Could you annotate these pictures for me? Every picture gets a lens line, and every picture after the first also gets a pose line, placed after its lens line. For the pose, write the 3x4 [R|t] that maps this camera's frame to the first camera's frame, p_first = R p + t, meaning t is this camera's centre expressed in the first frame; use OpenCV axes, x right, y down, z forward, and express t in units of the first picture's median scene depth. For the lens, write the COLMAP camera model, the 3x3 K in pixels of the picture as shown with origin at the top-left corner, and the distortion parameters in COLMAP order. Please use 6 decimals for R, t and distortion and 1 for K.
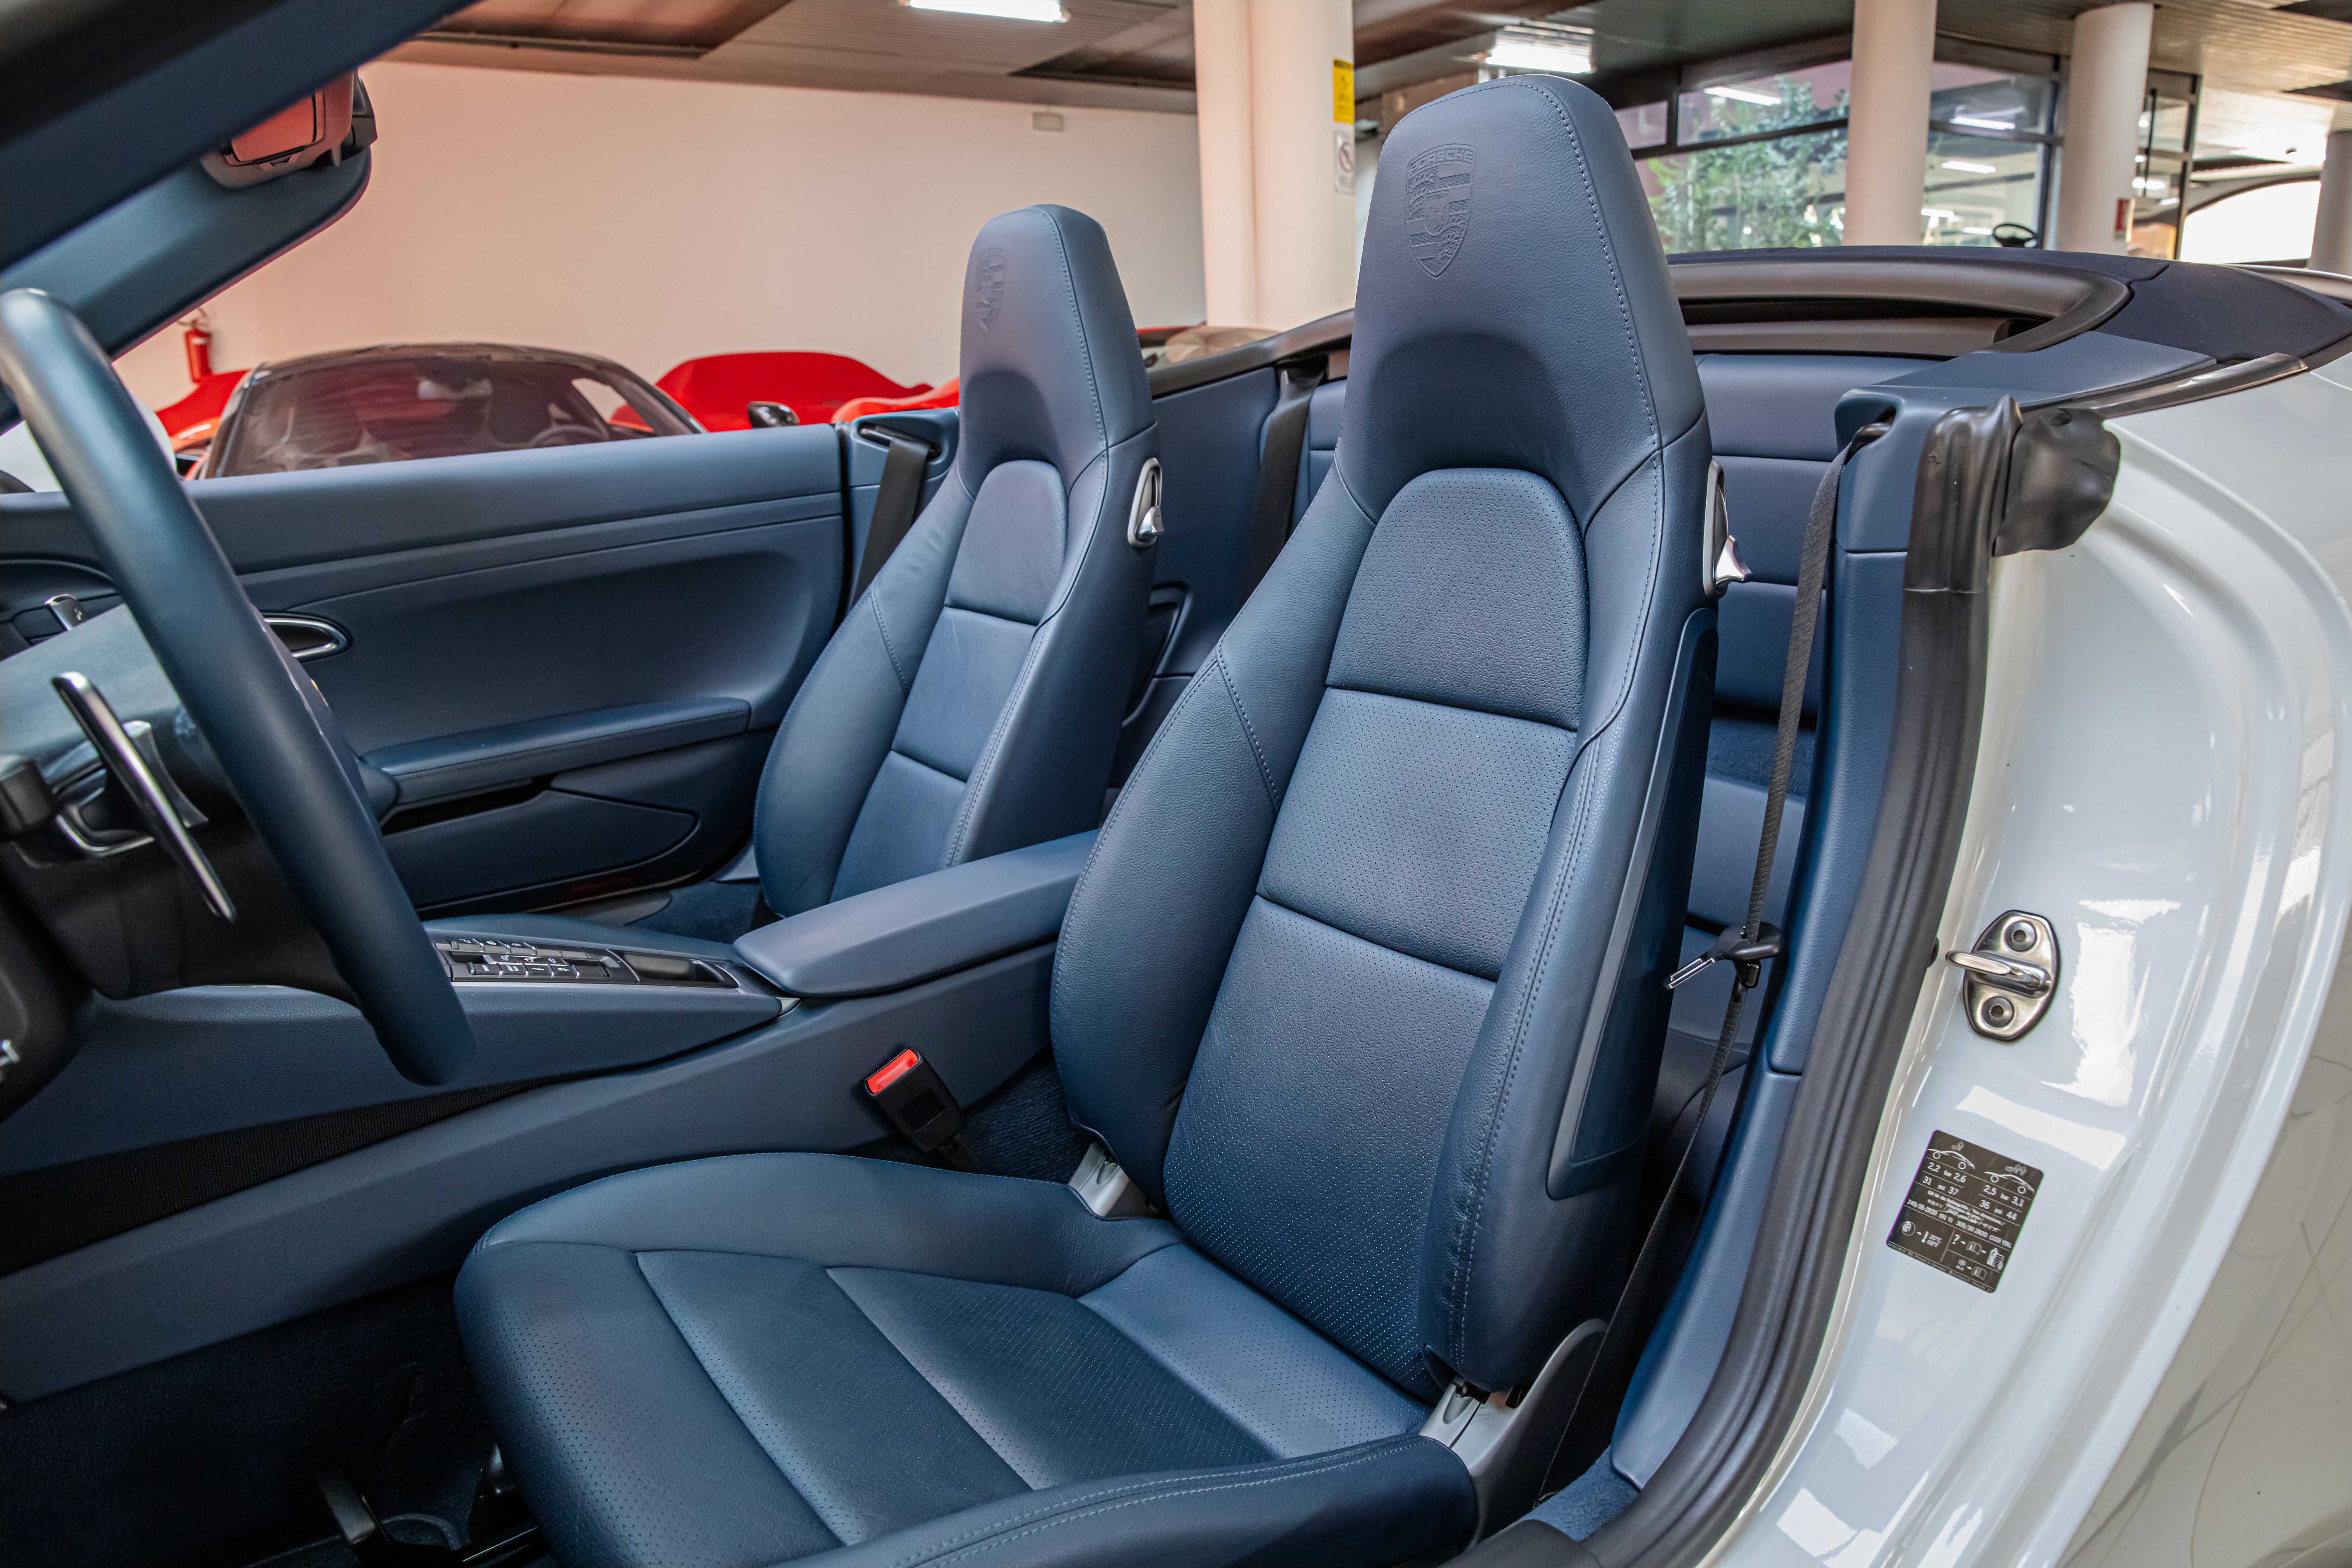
lens RADIAL K [[1627.2, 0, 1176.0], [0, 1627.2, 784.0], [0, 0, 1]] dist [-0.102187, 0.094913]
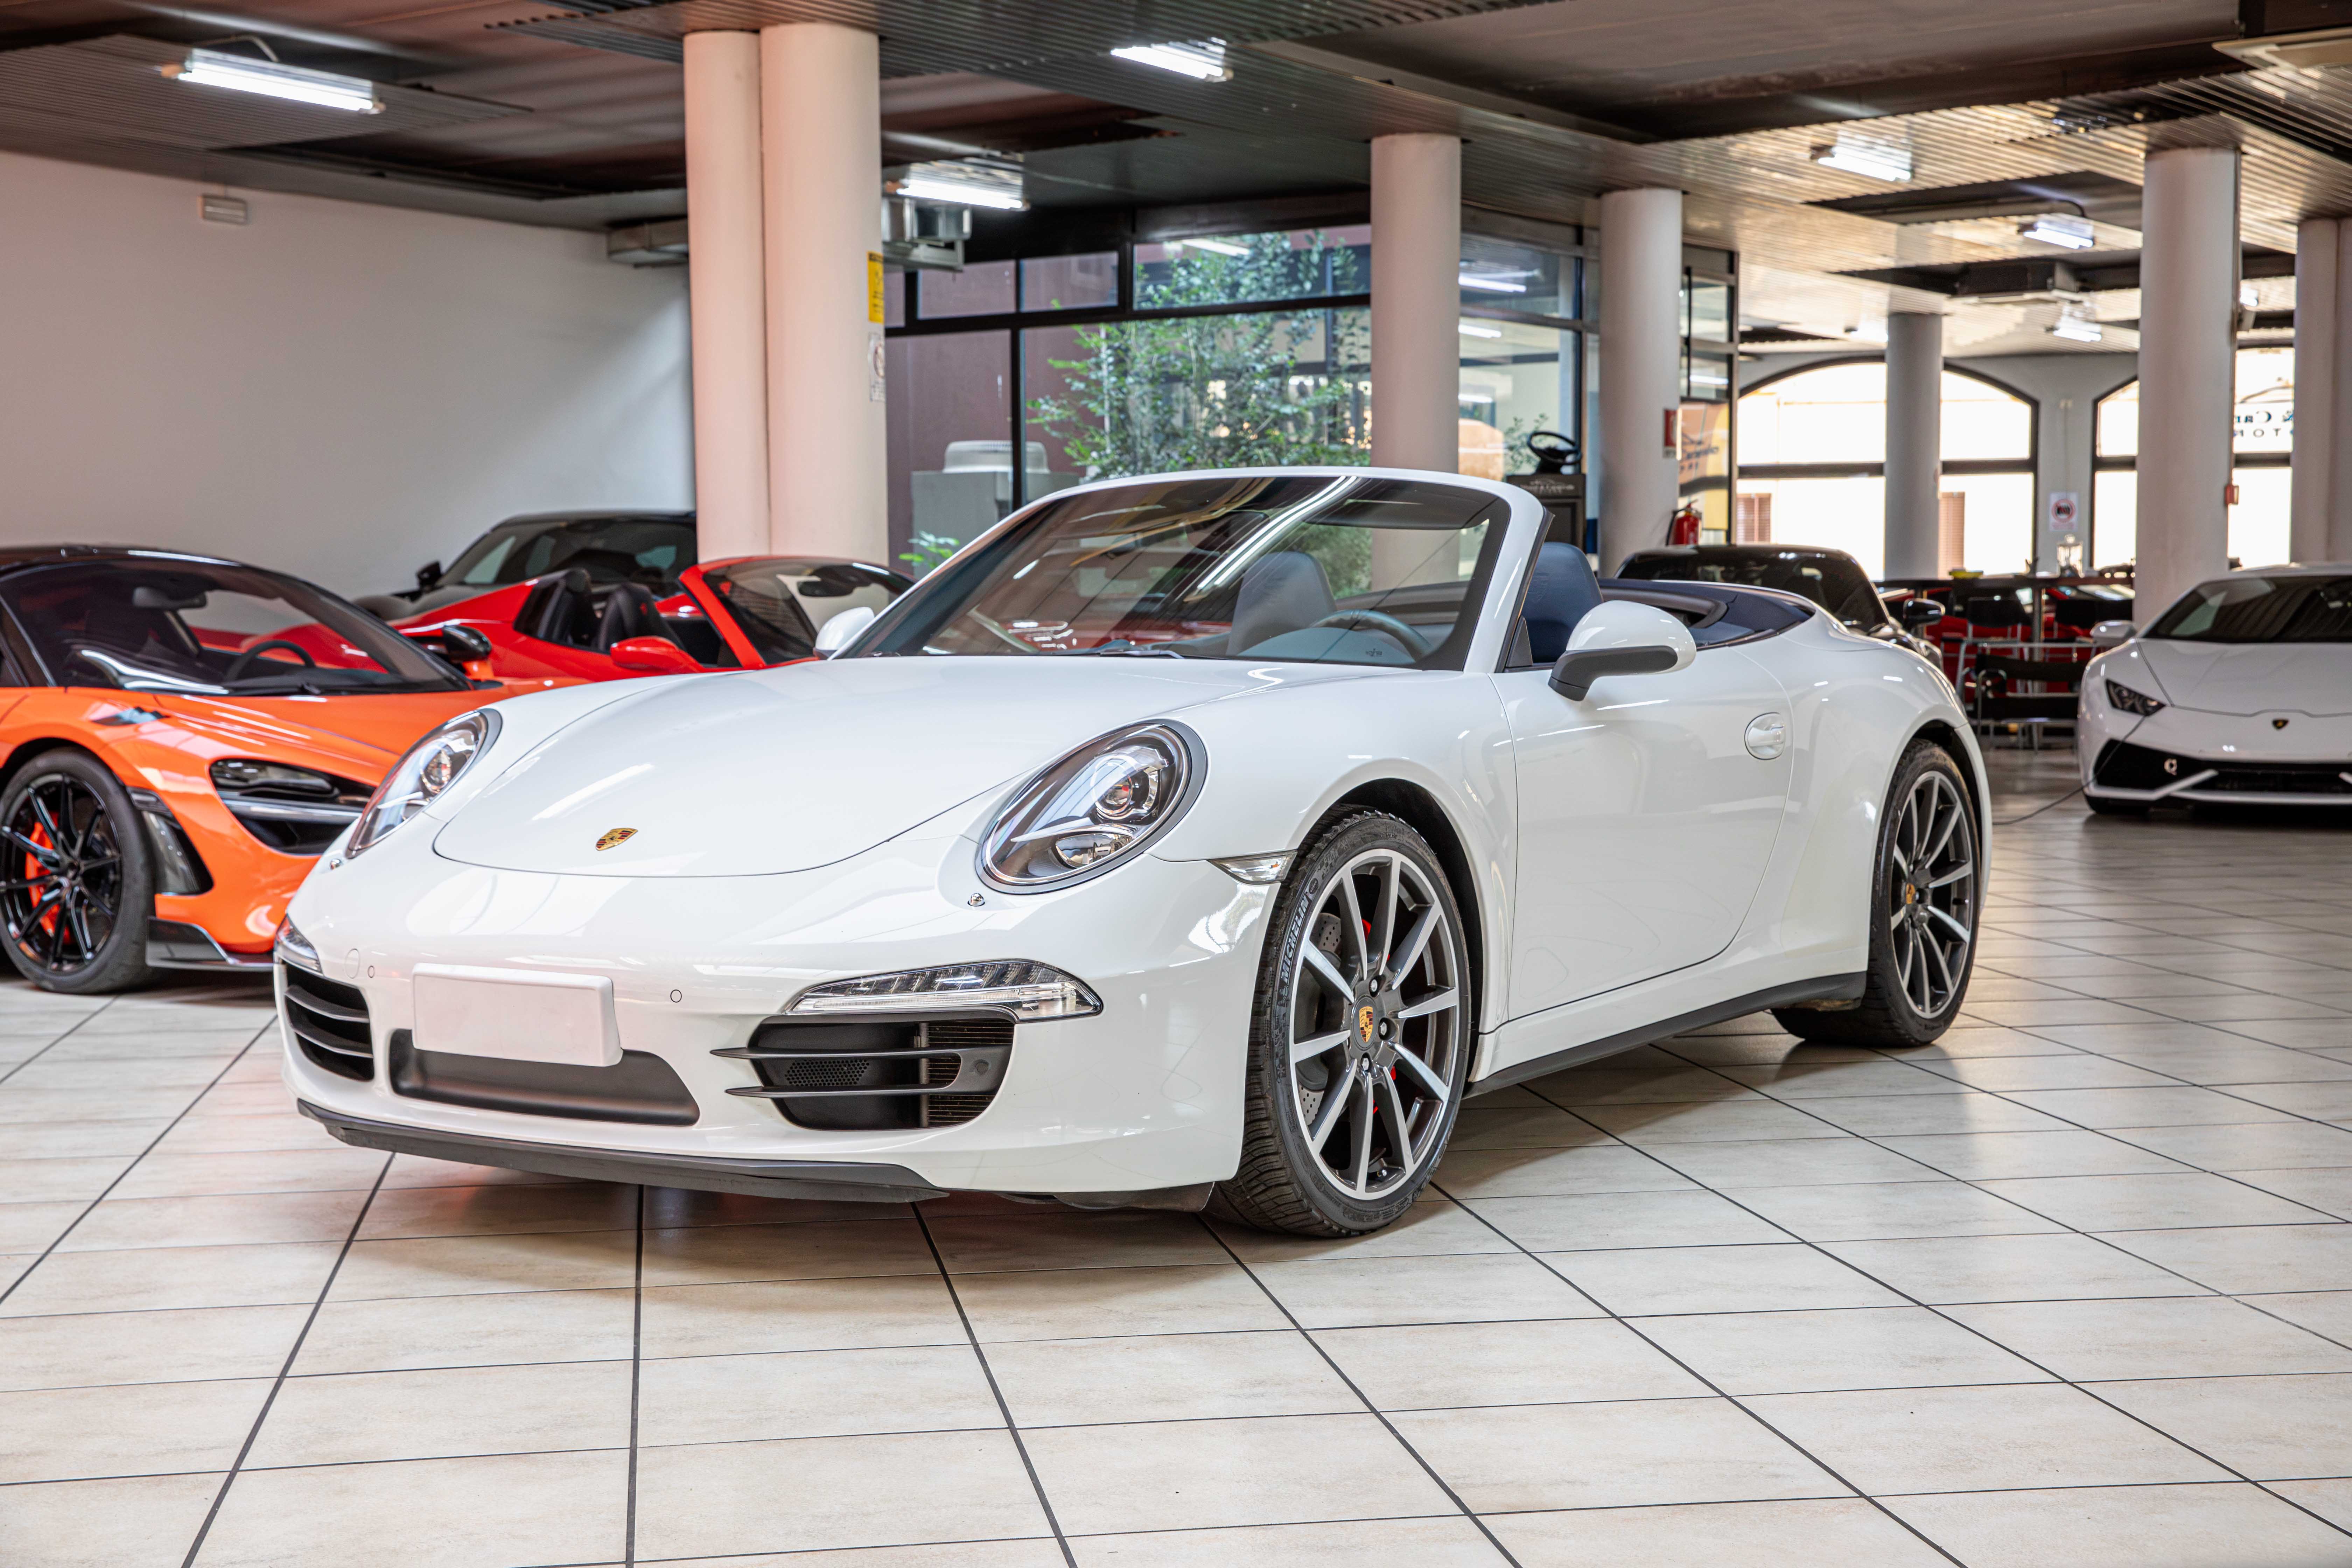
lens RADIAL K [[3059.4, 0, 1176.0], [0, 3059.4, 784.0], [0, 0, 1]] dist [0.172334, 0.014007]
pose [[0.933343, 0.003505, 0.358969, -0.185874], [0.063228, 0.982715, -0.173993, 0.073768], [-0.353374, 0.185092, 0.916988, -0.296223]]
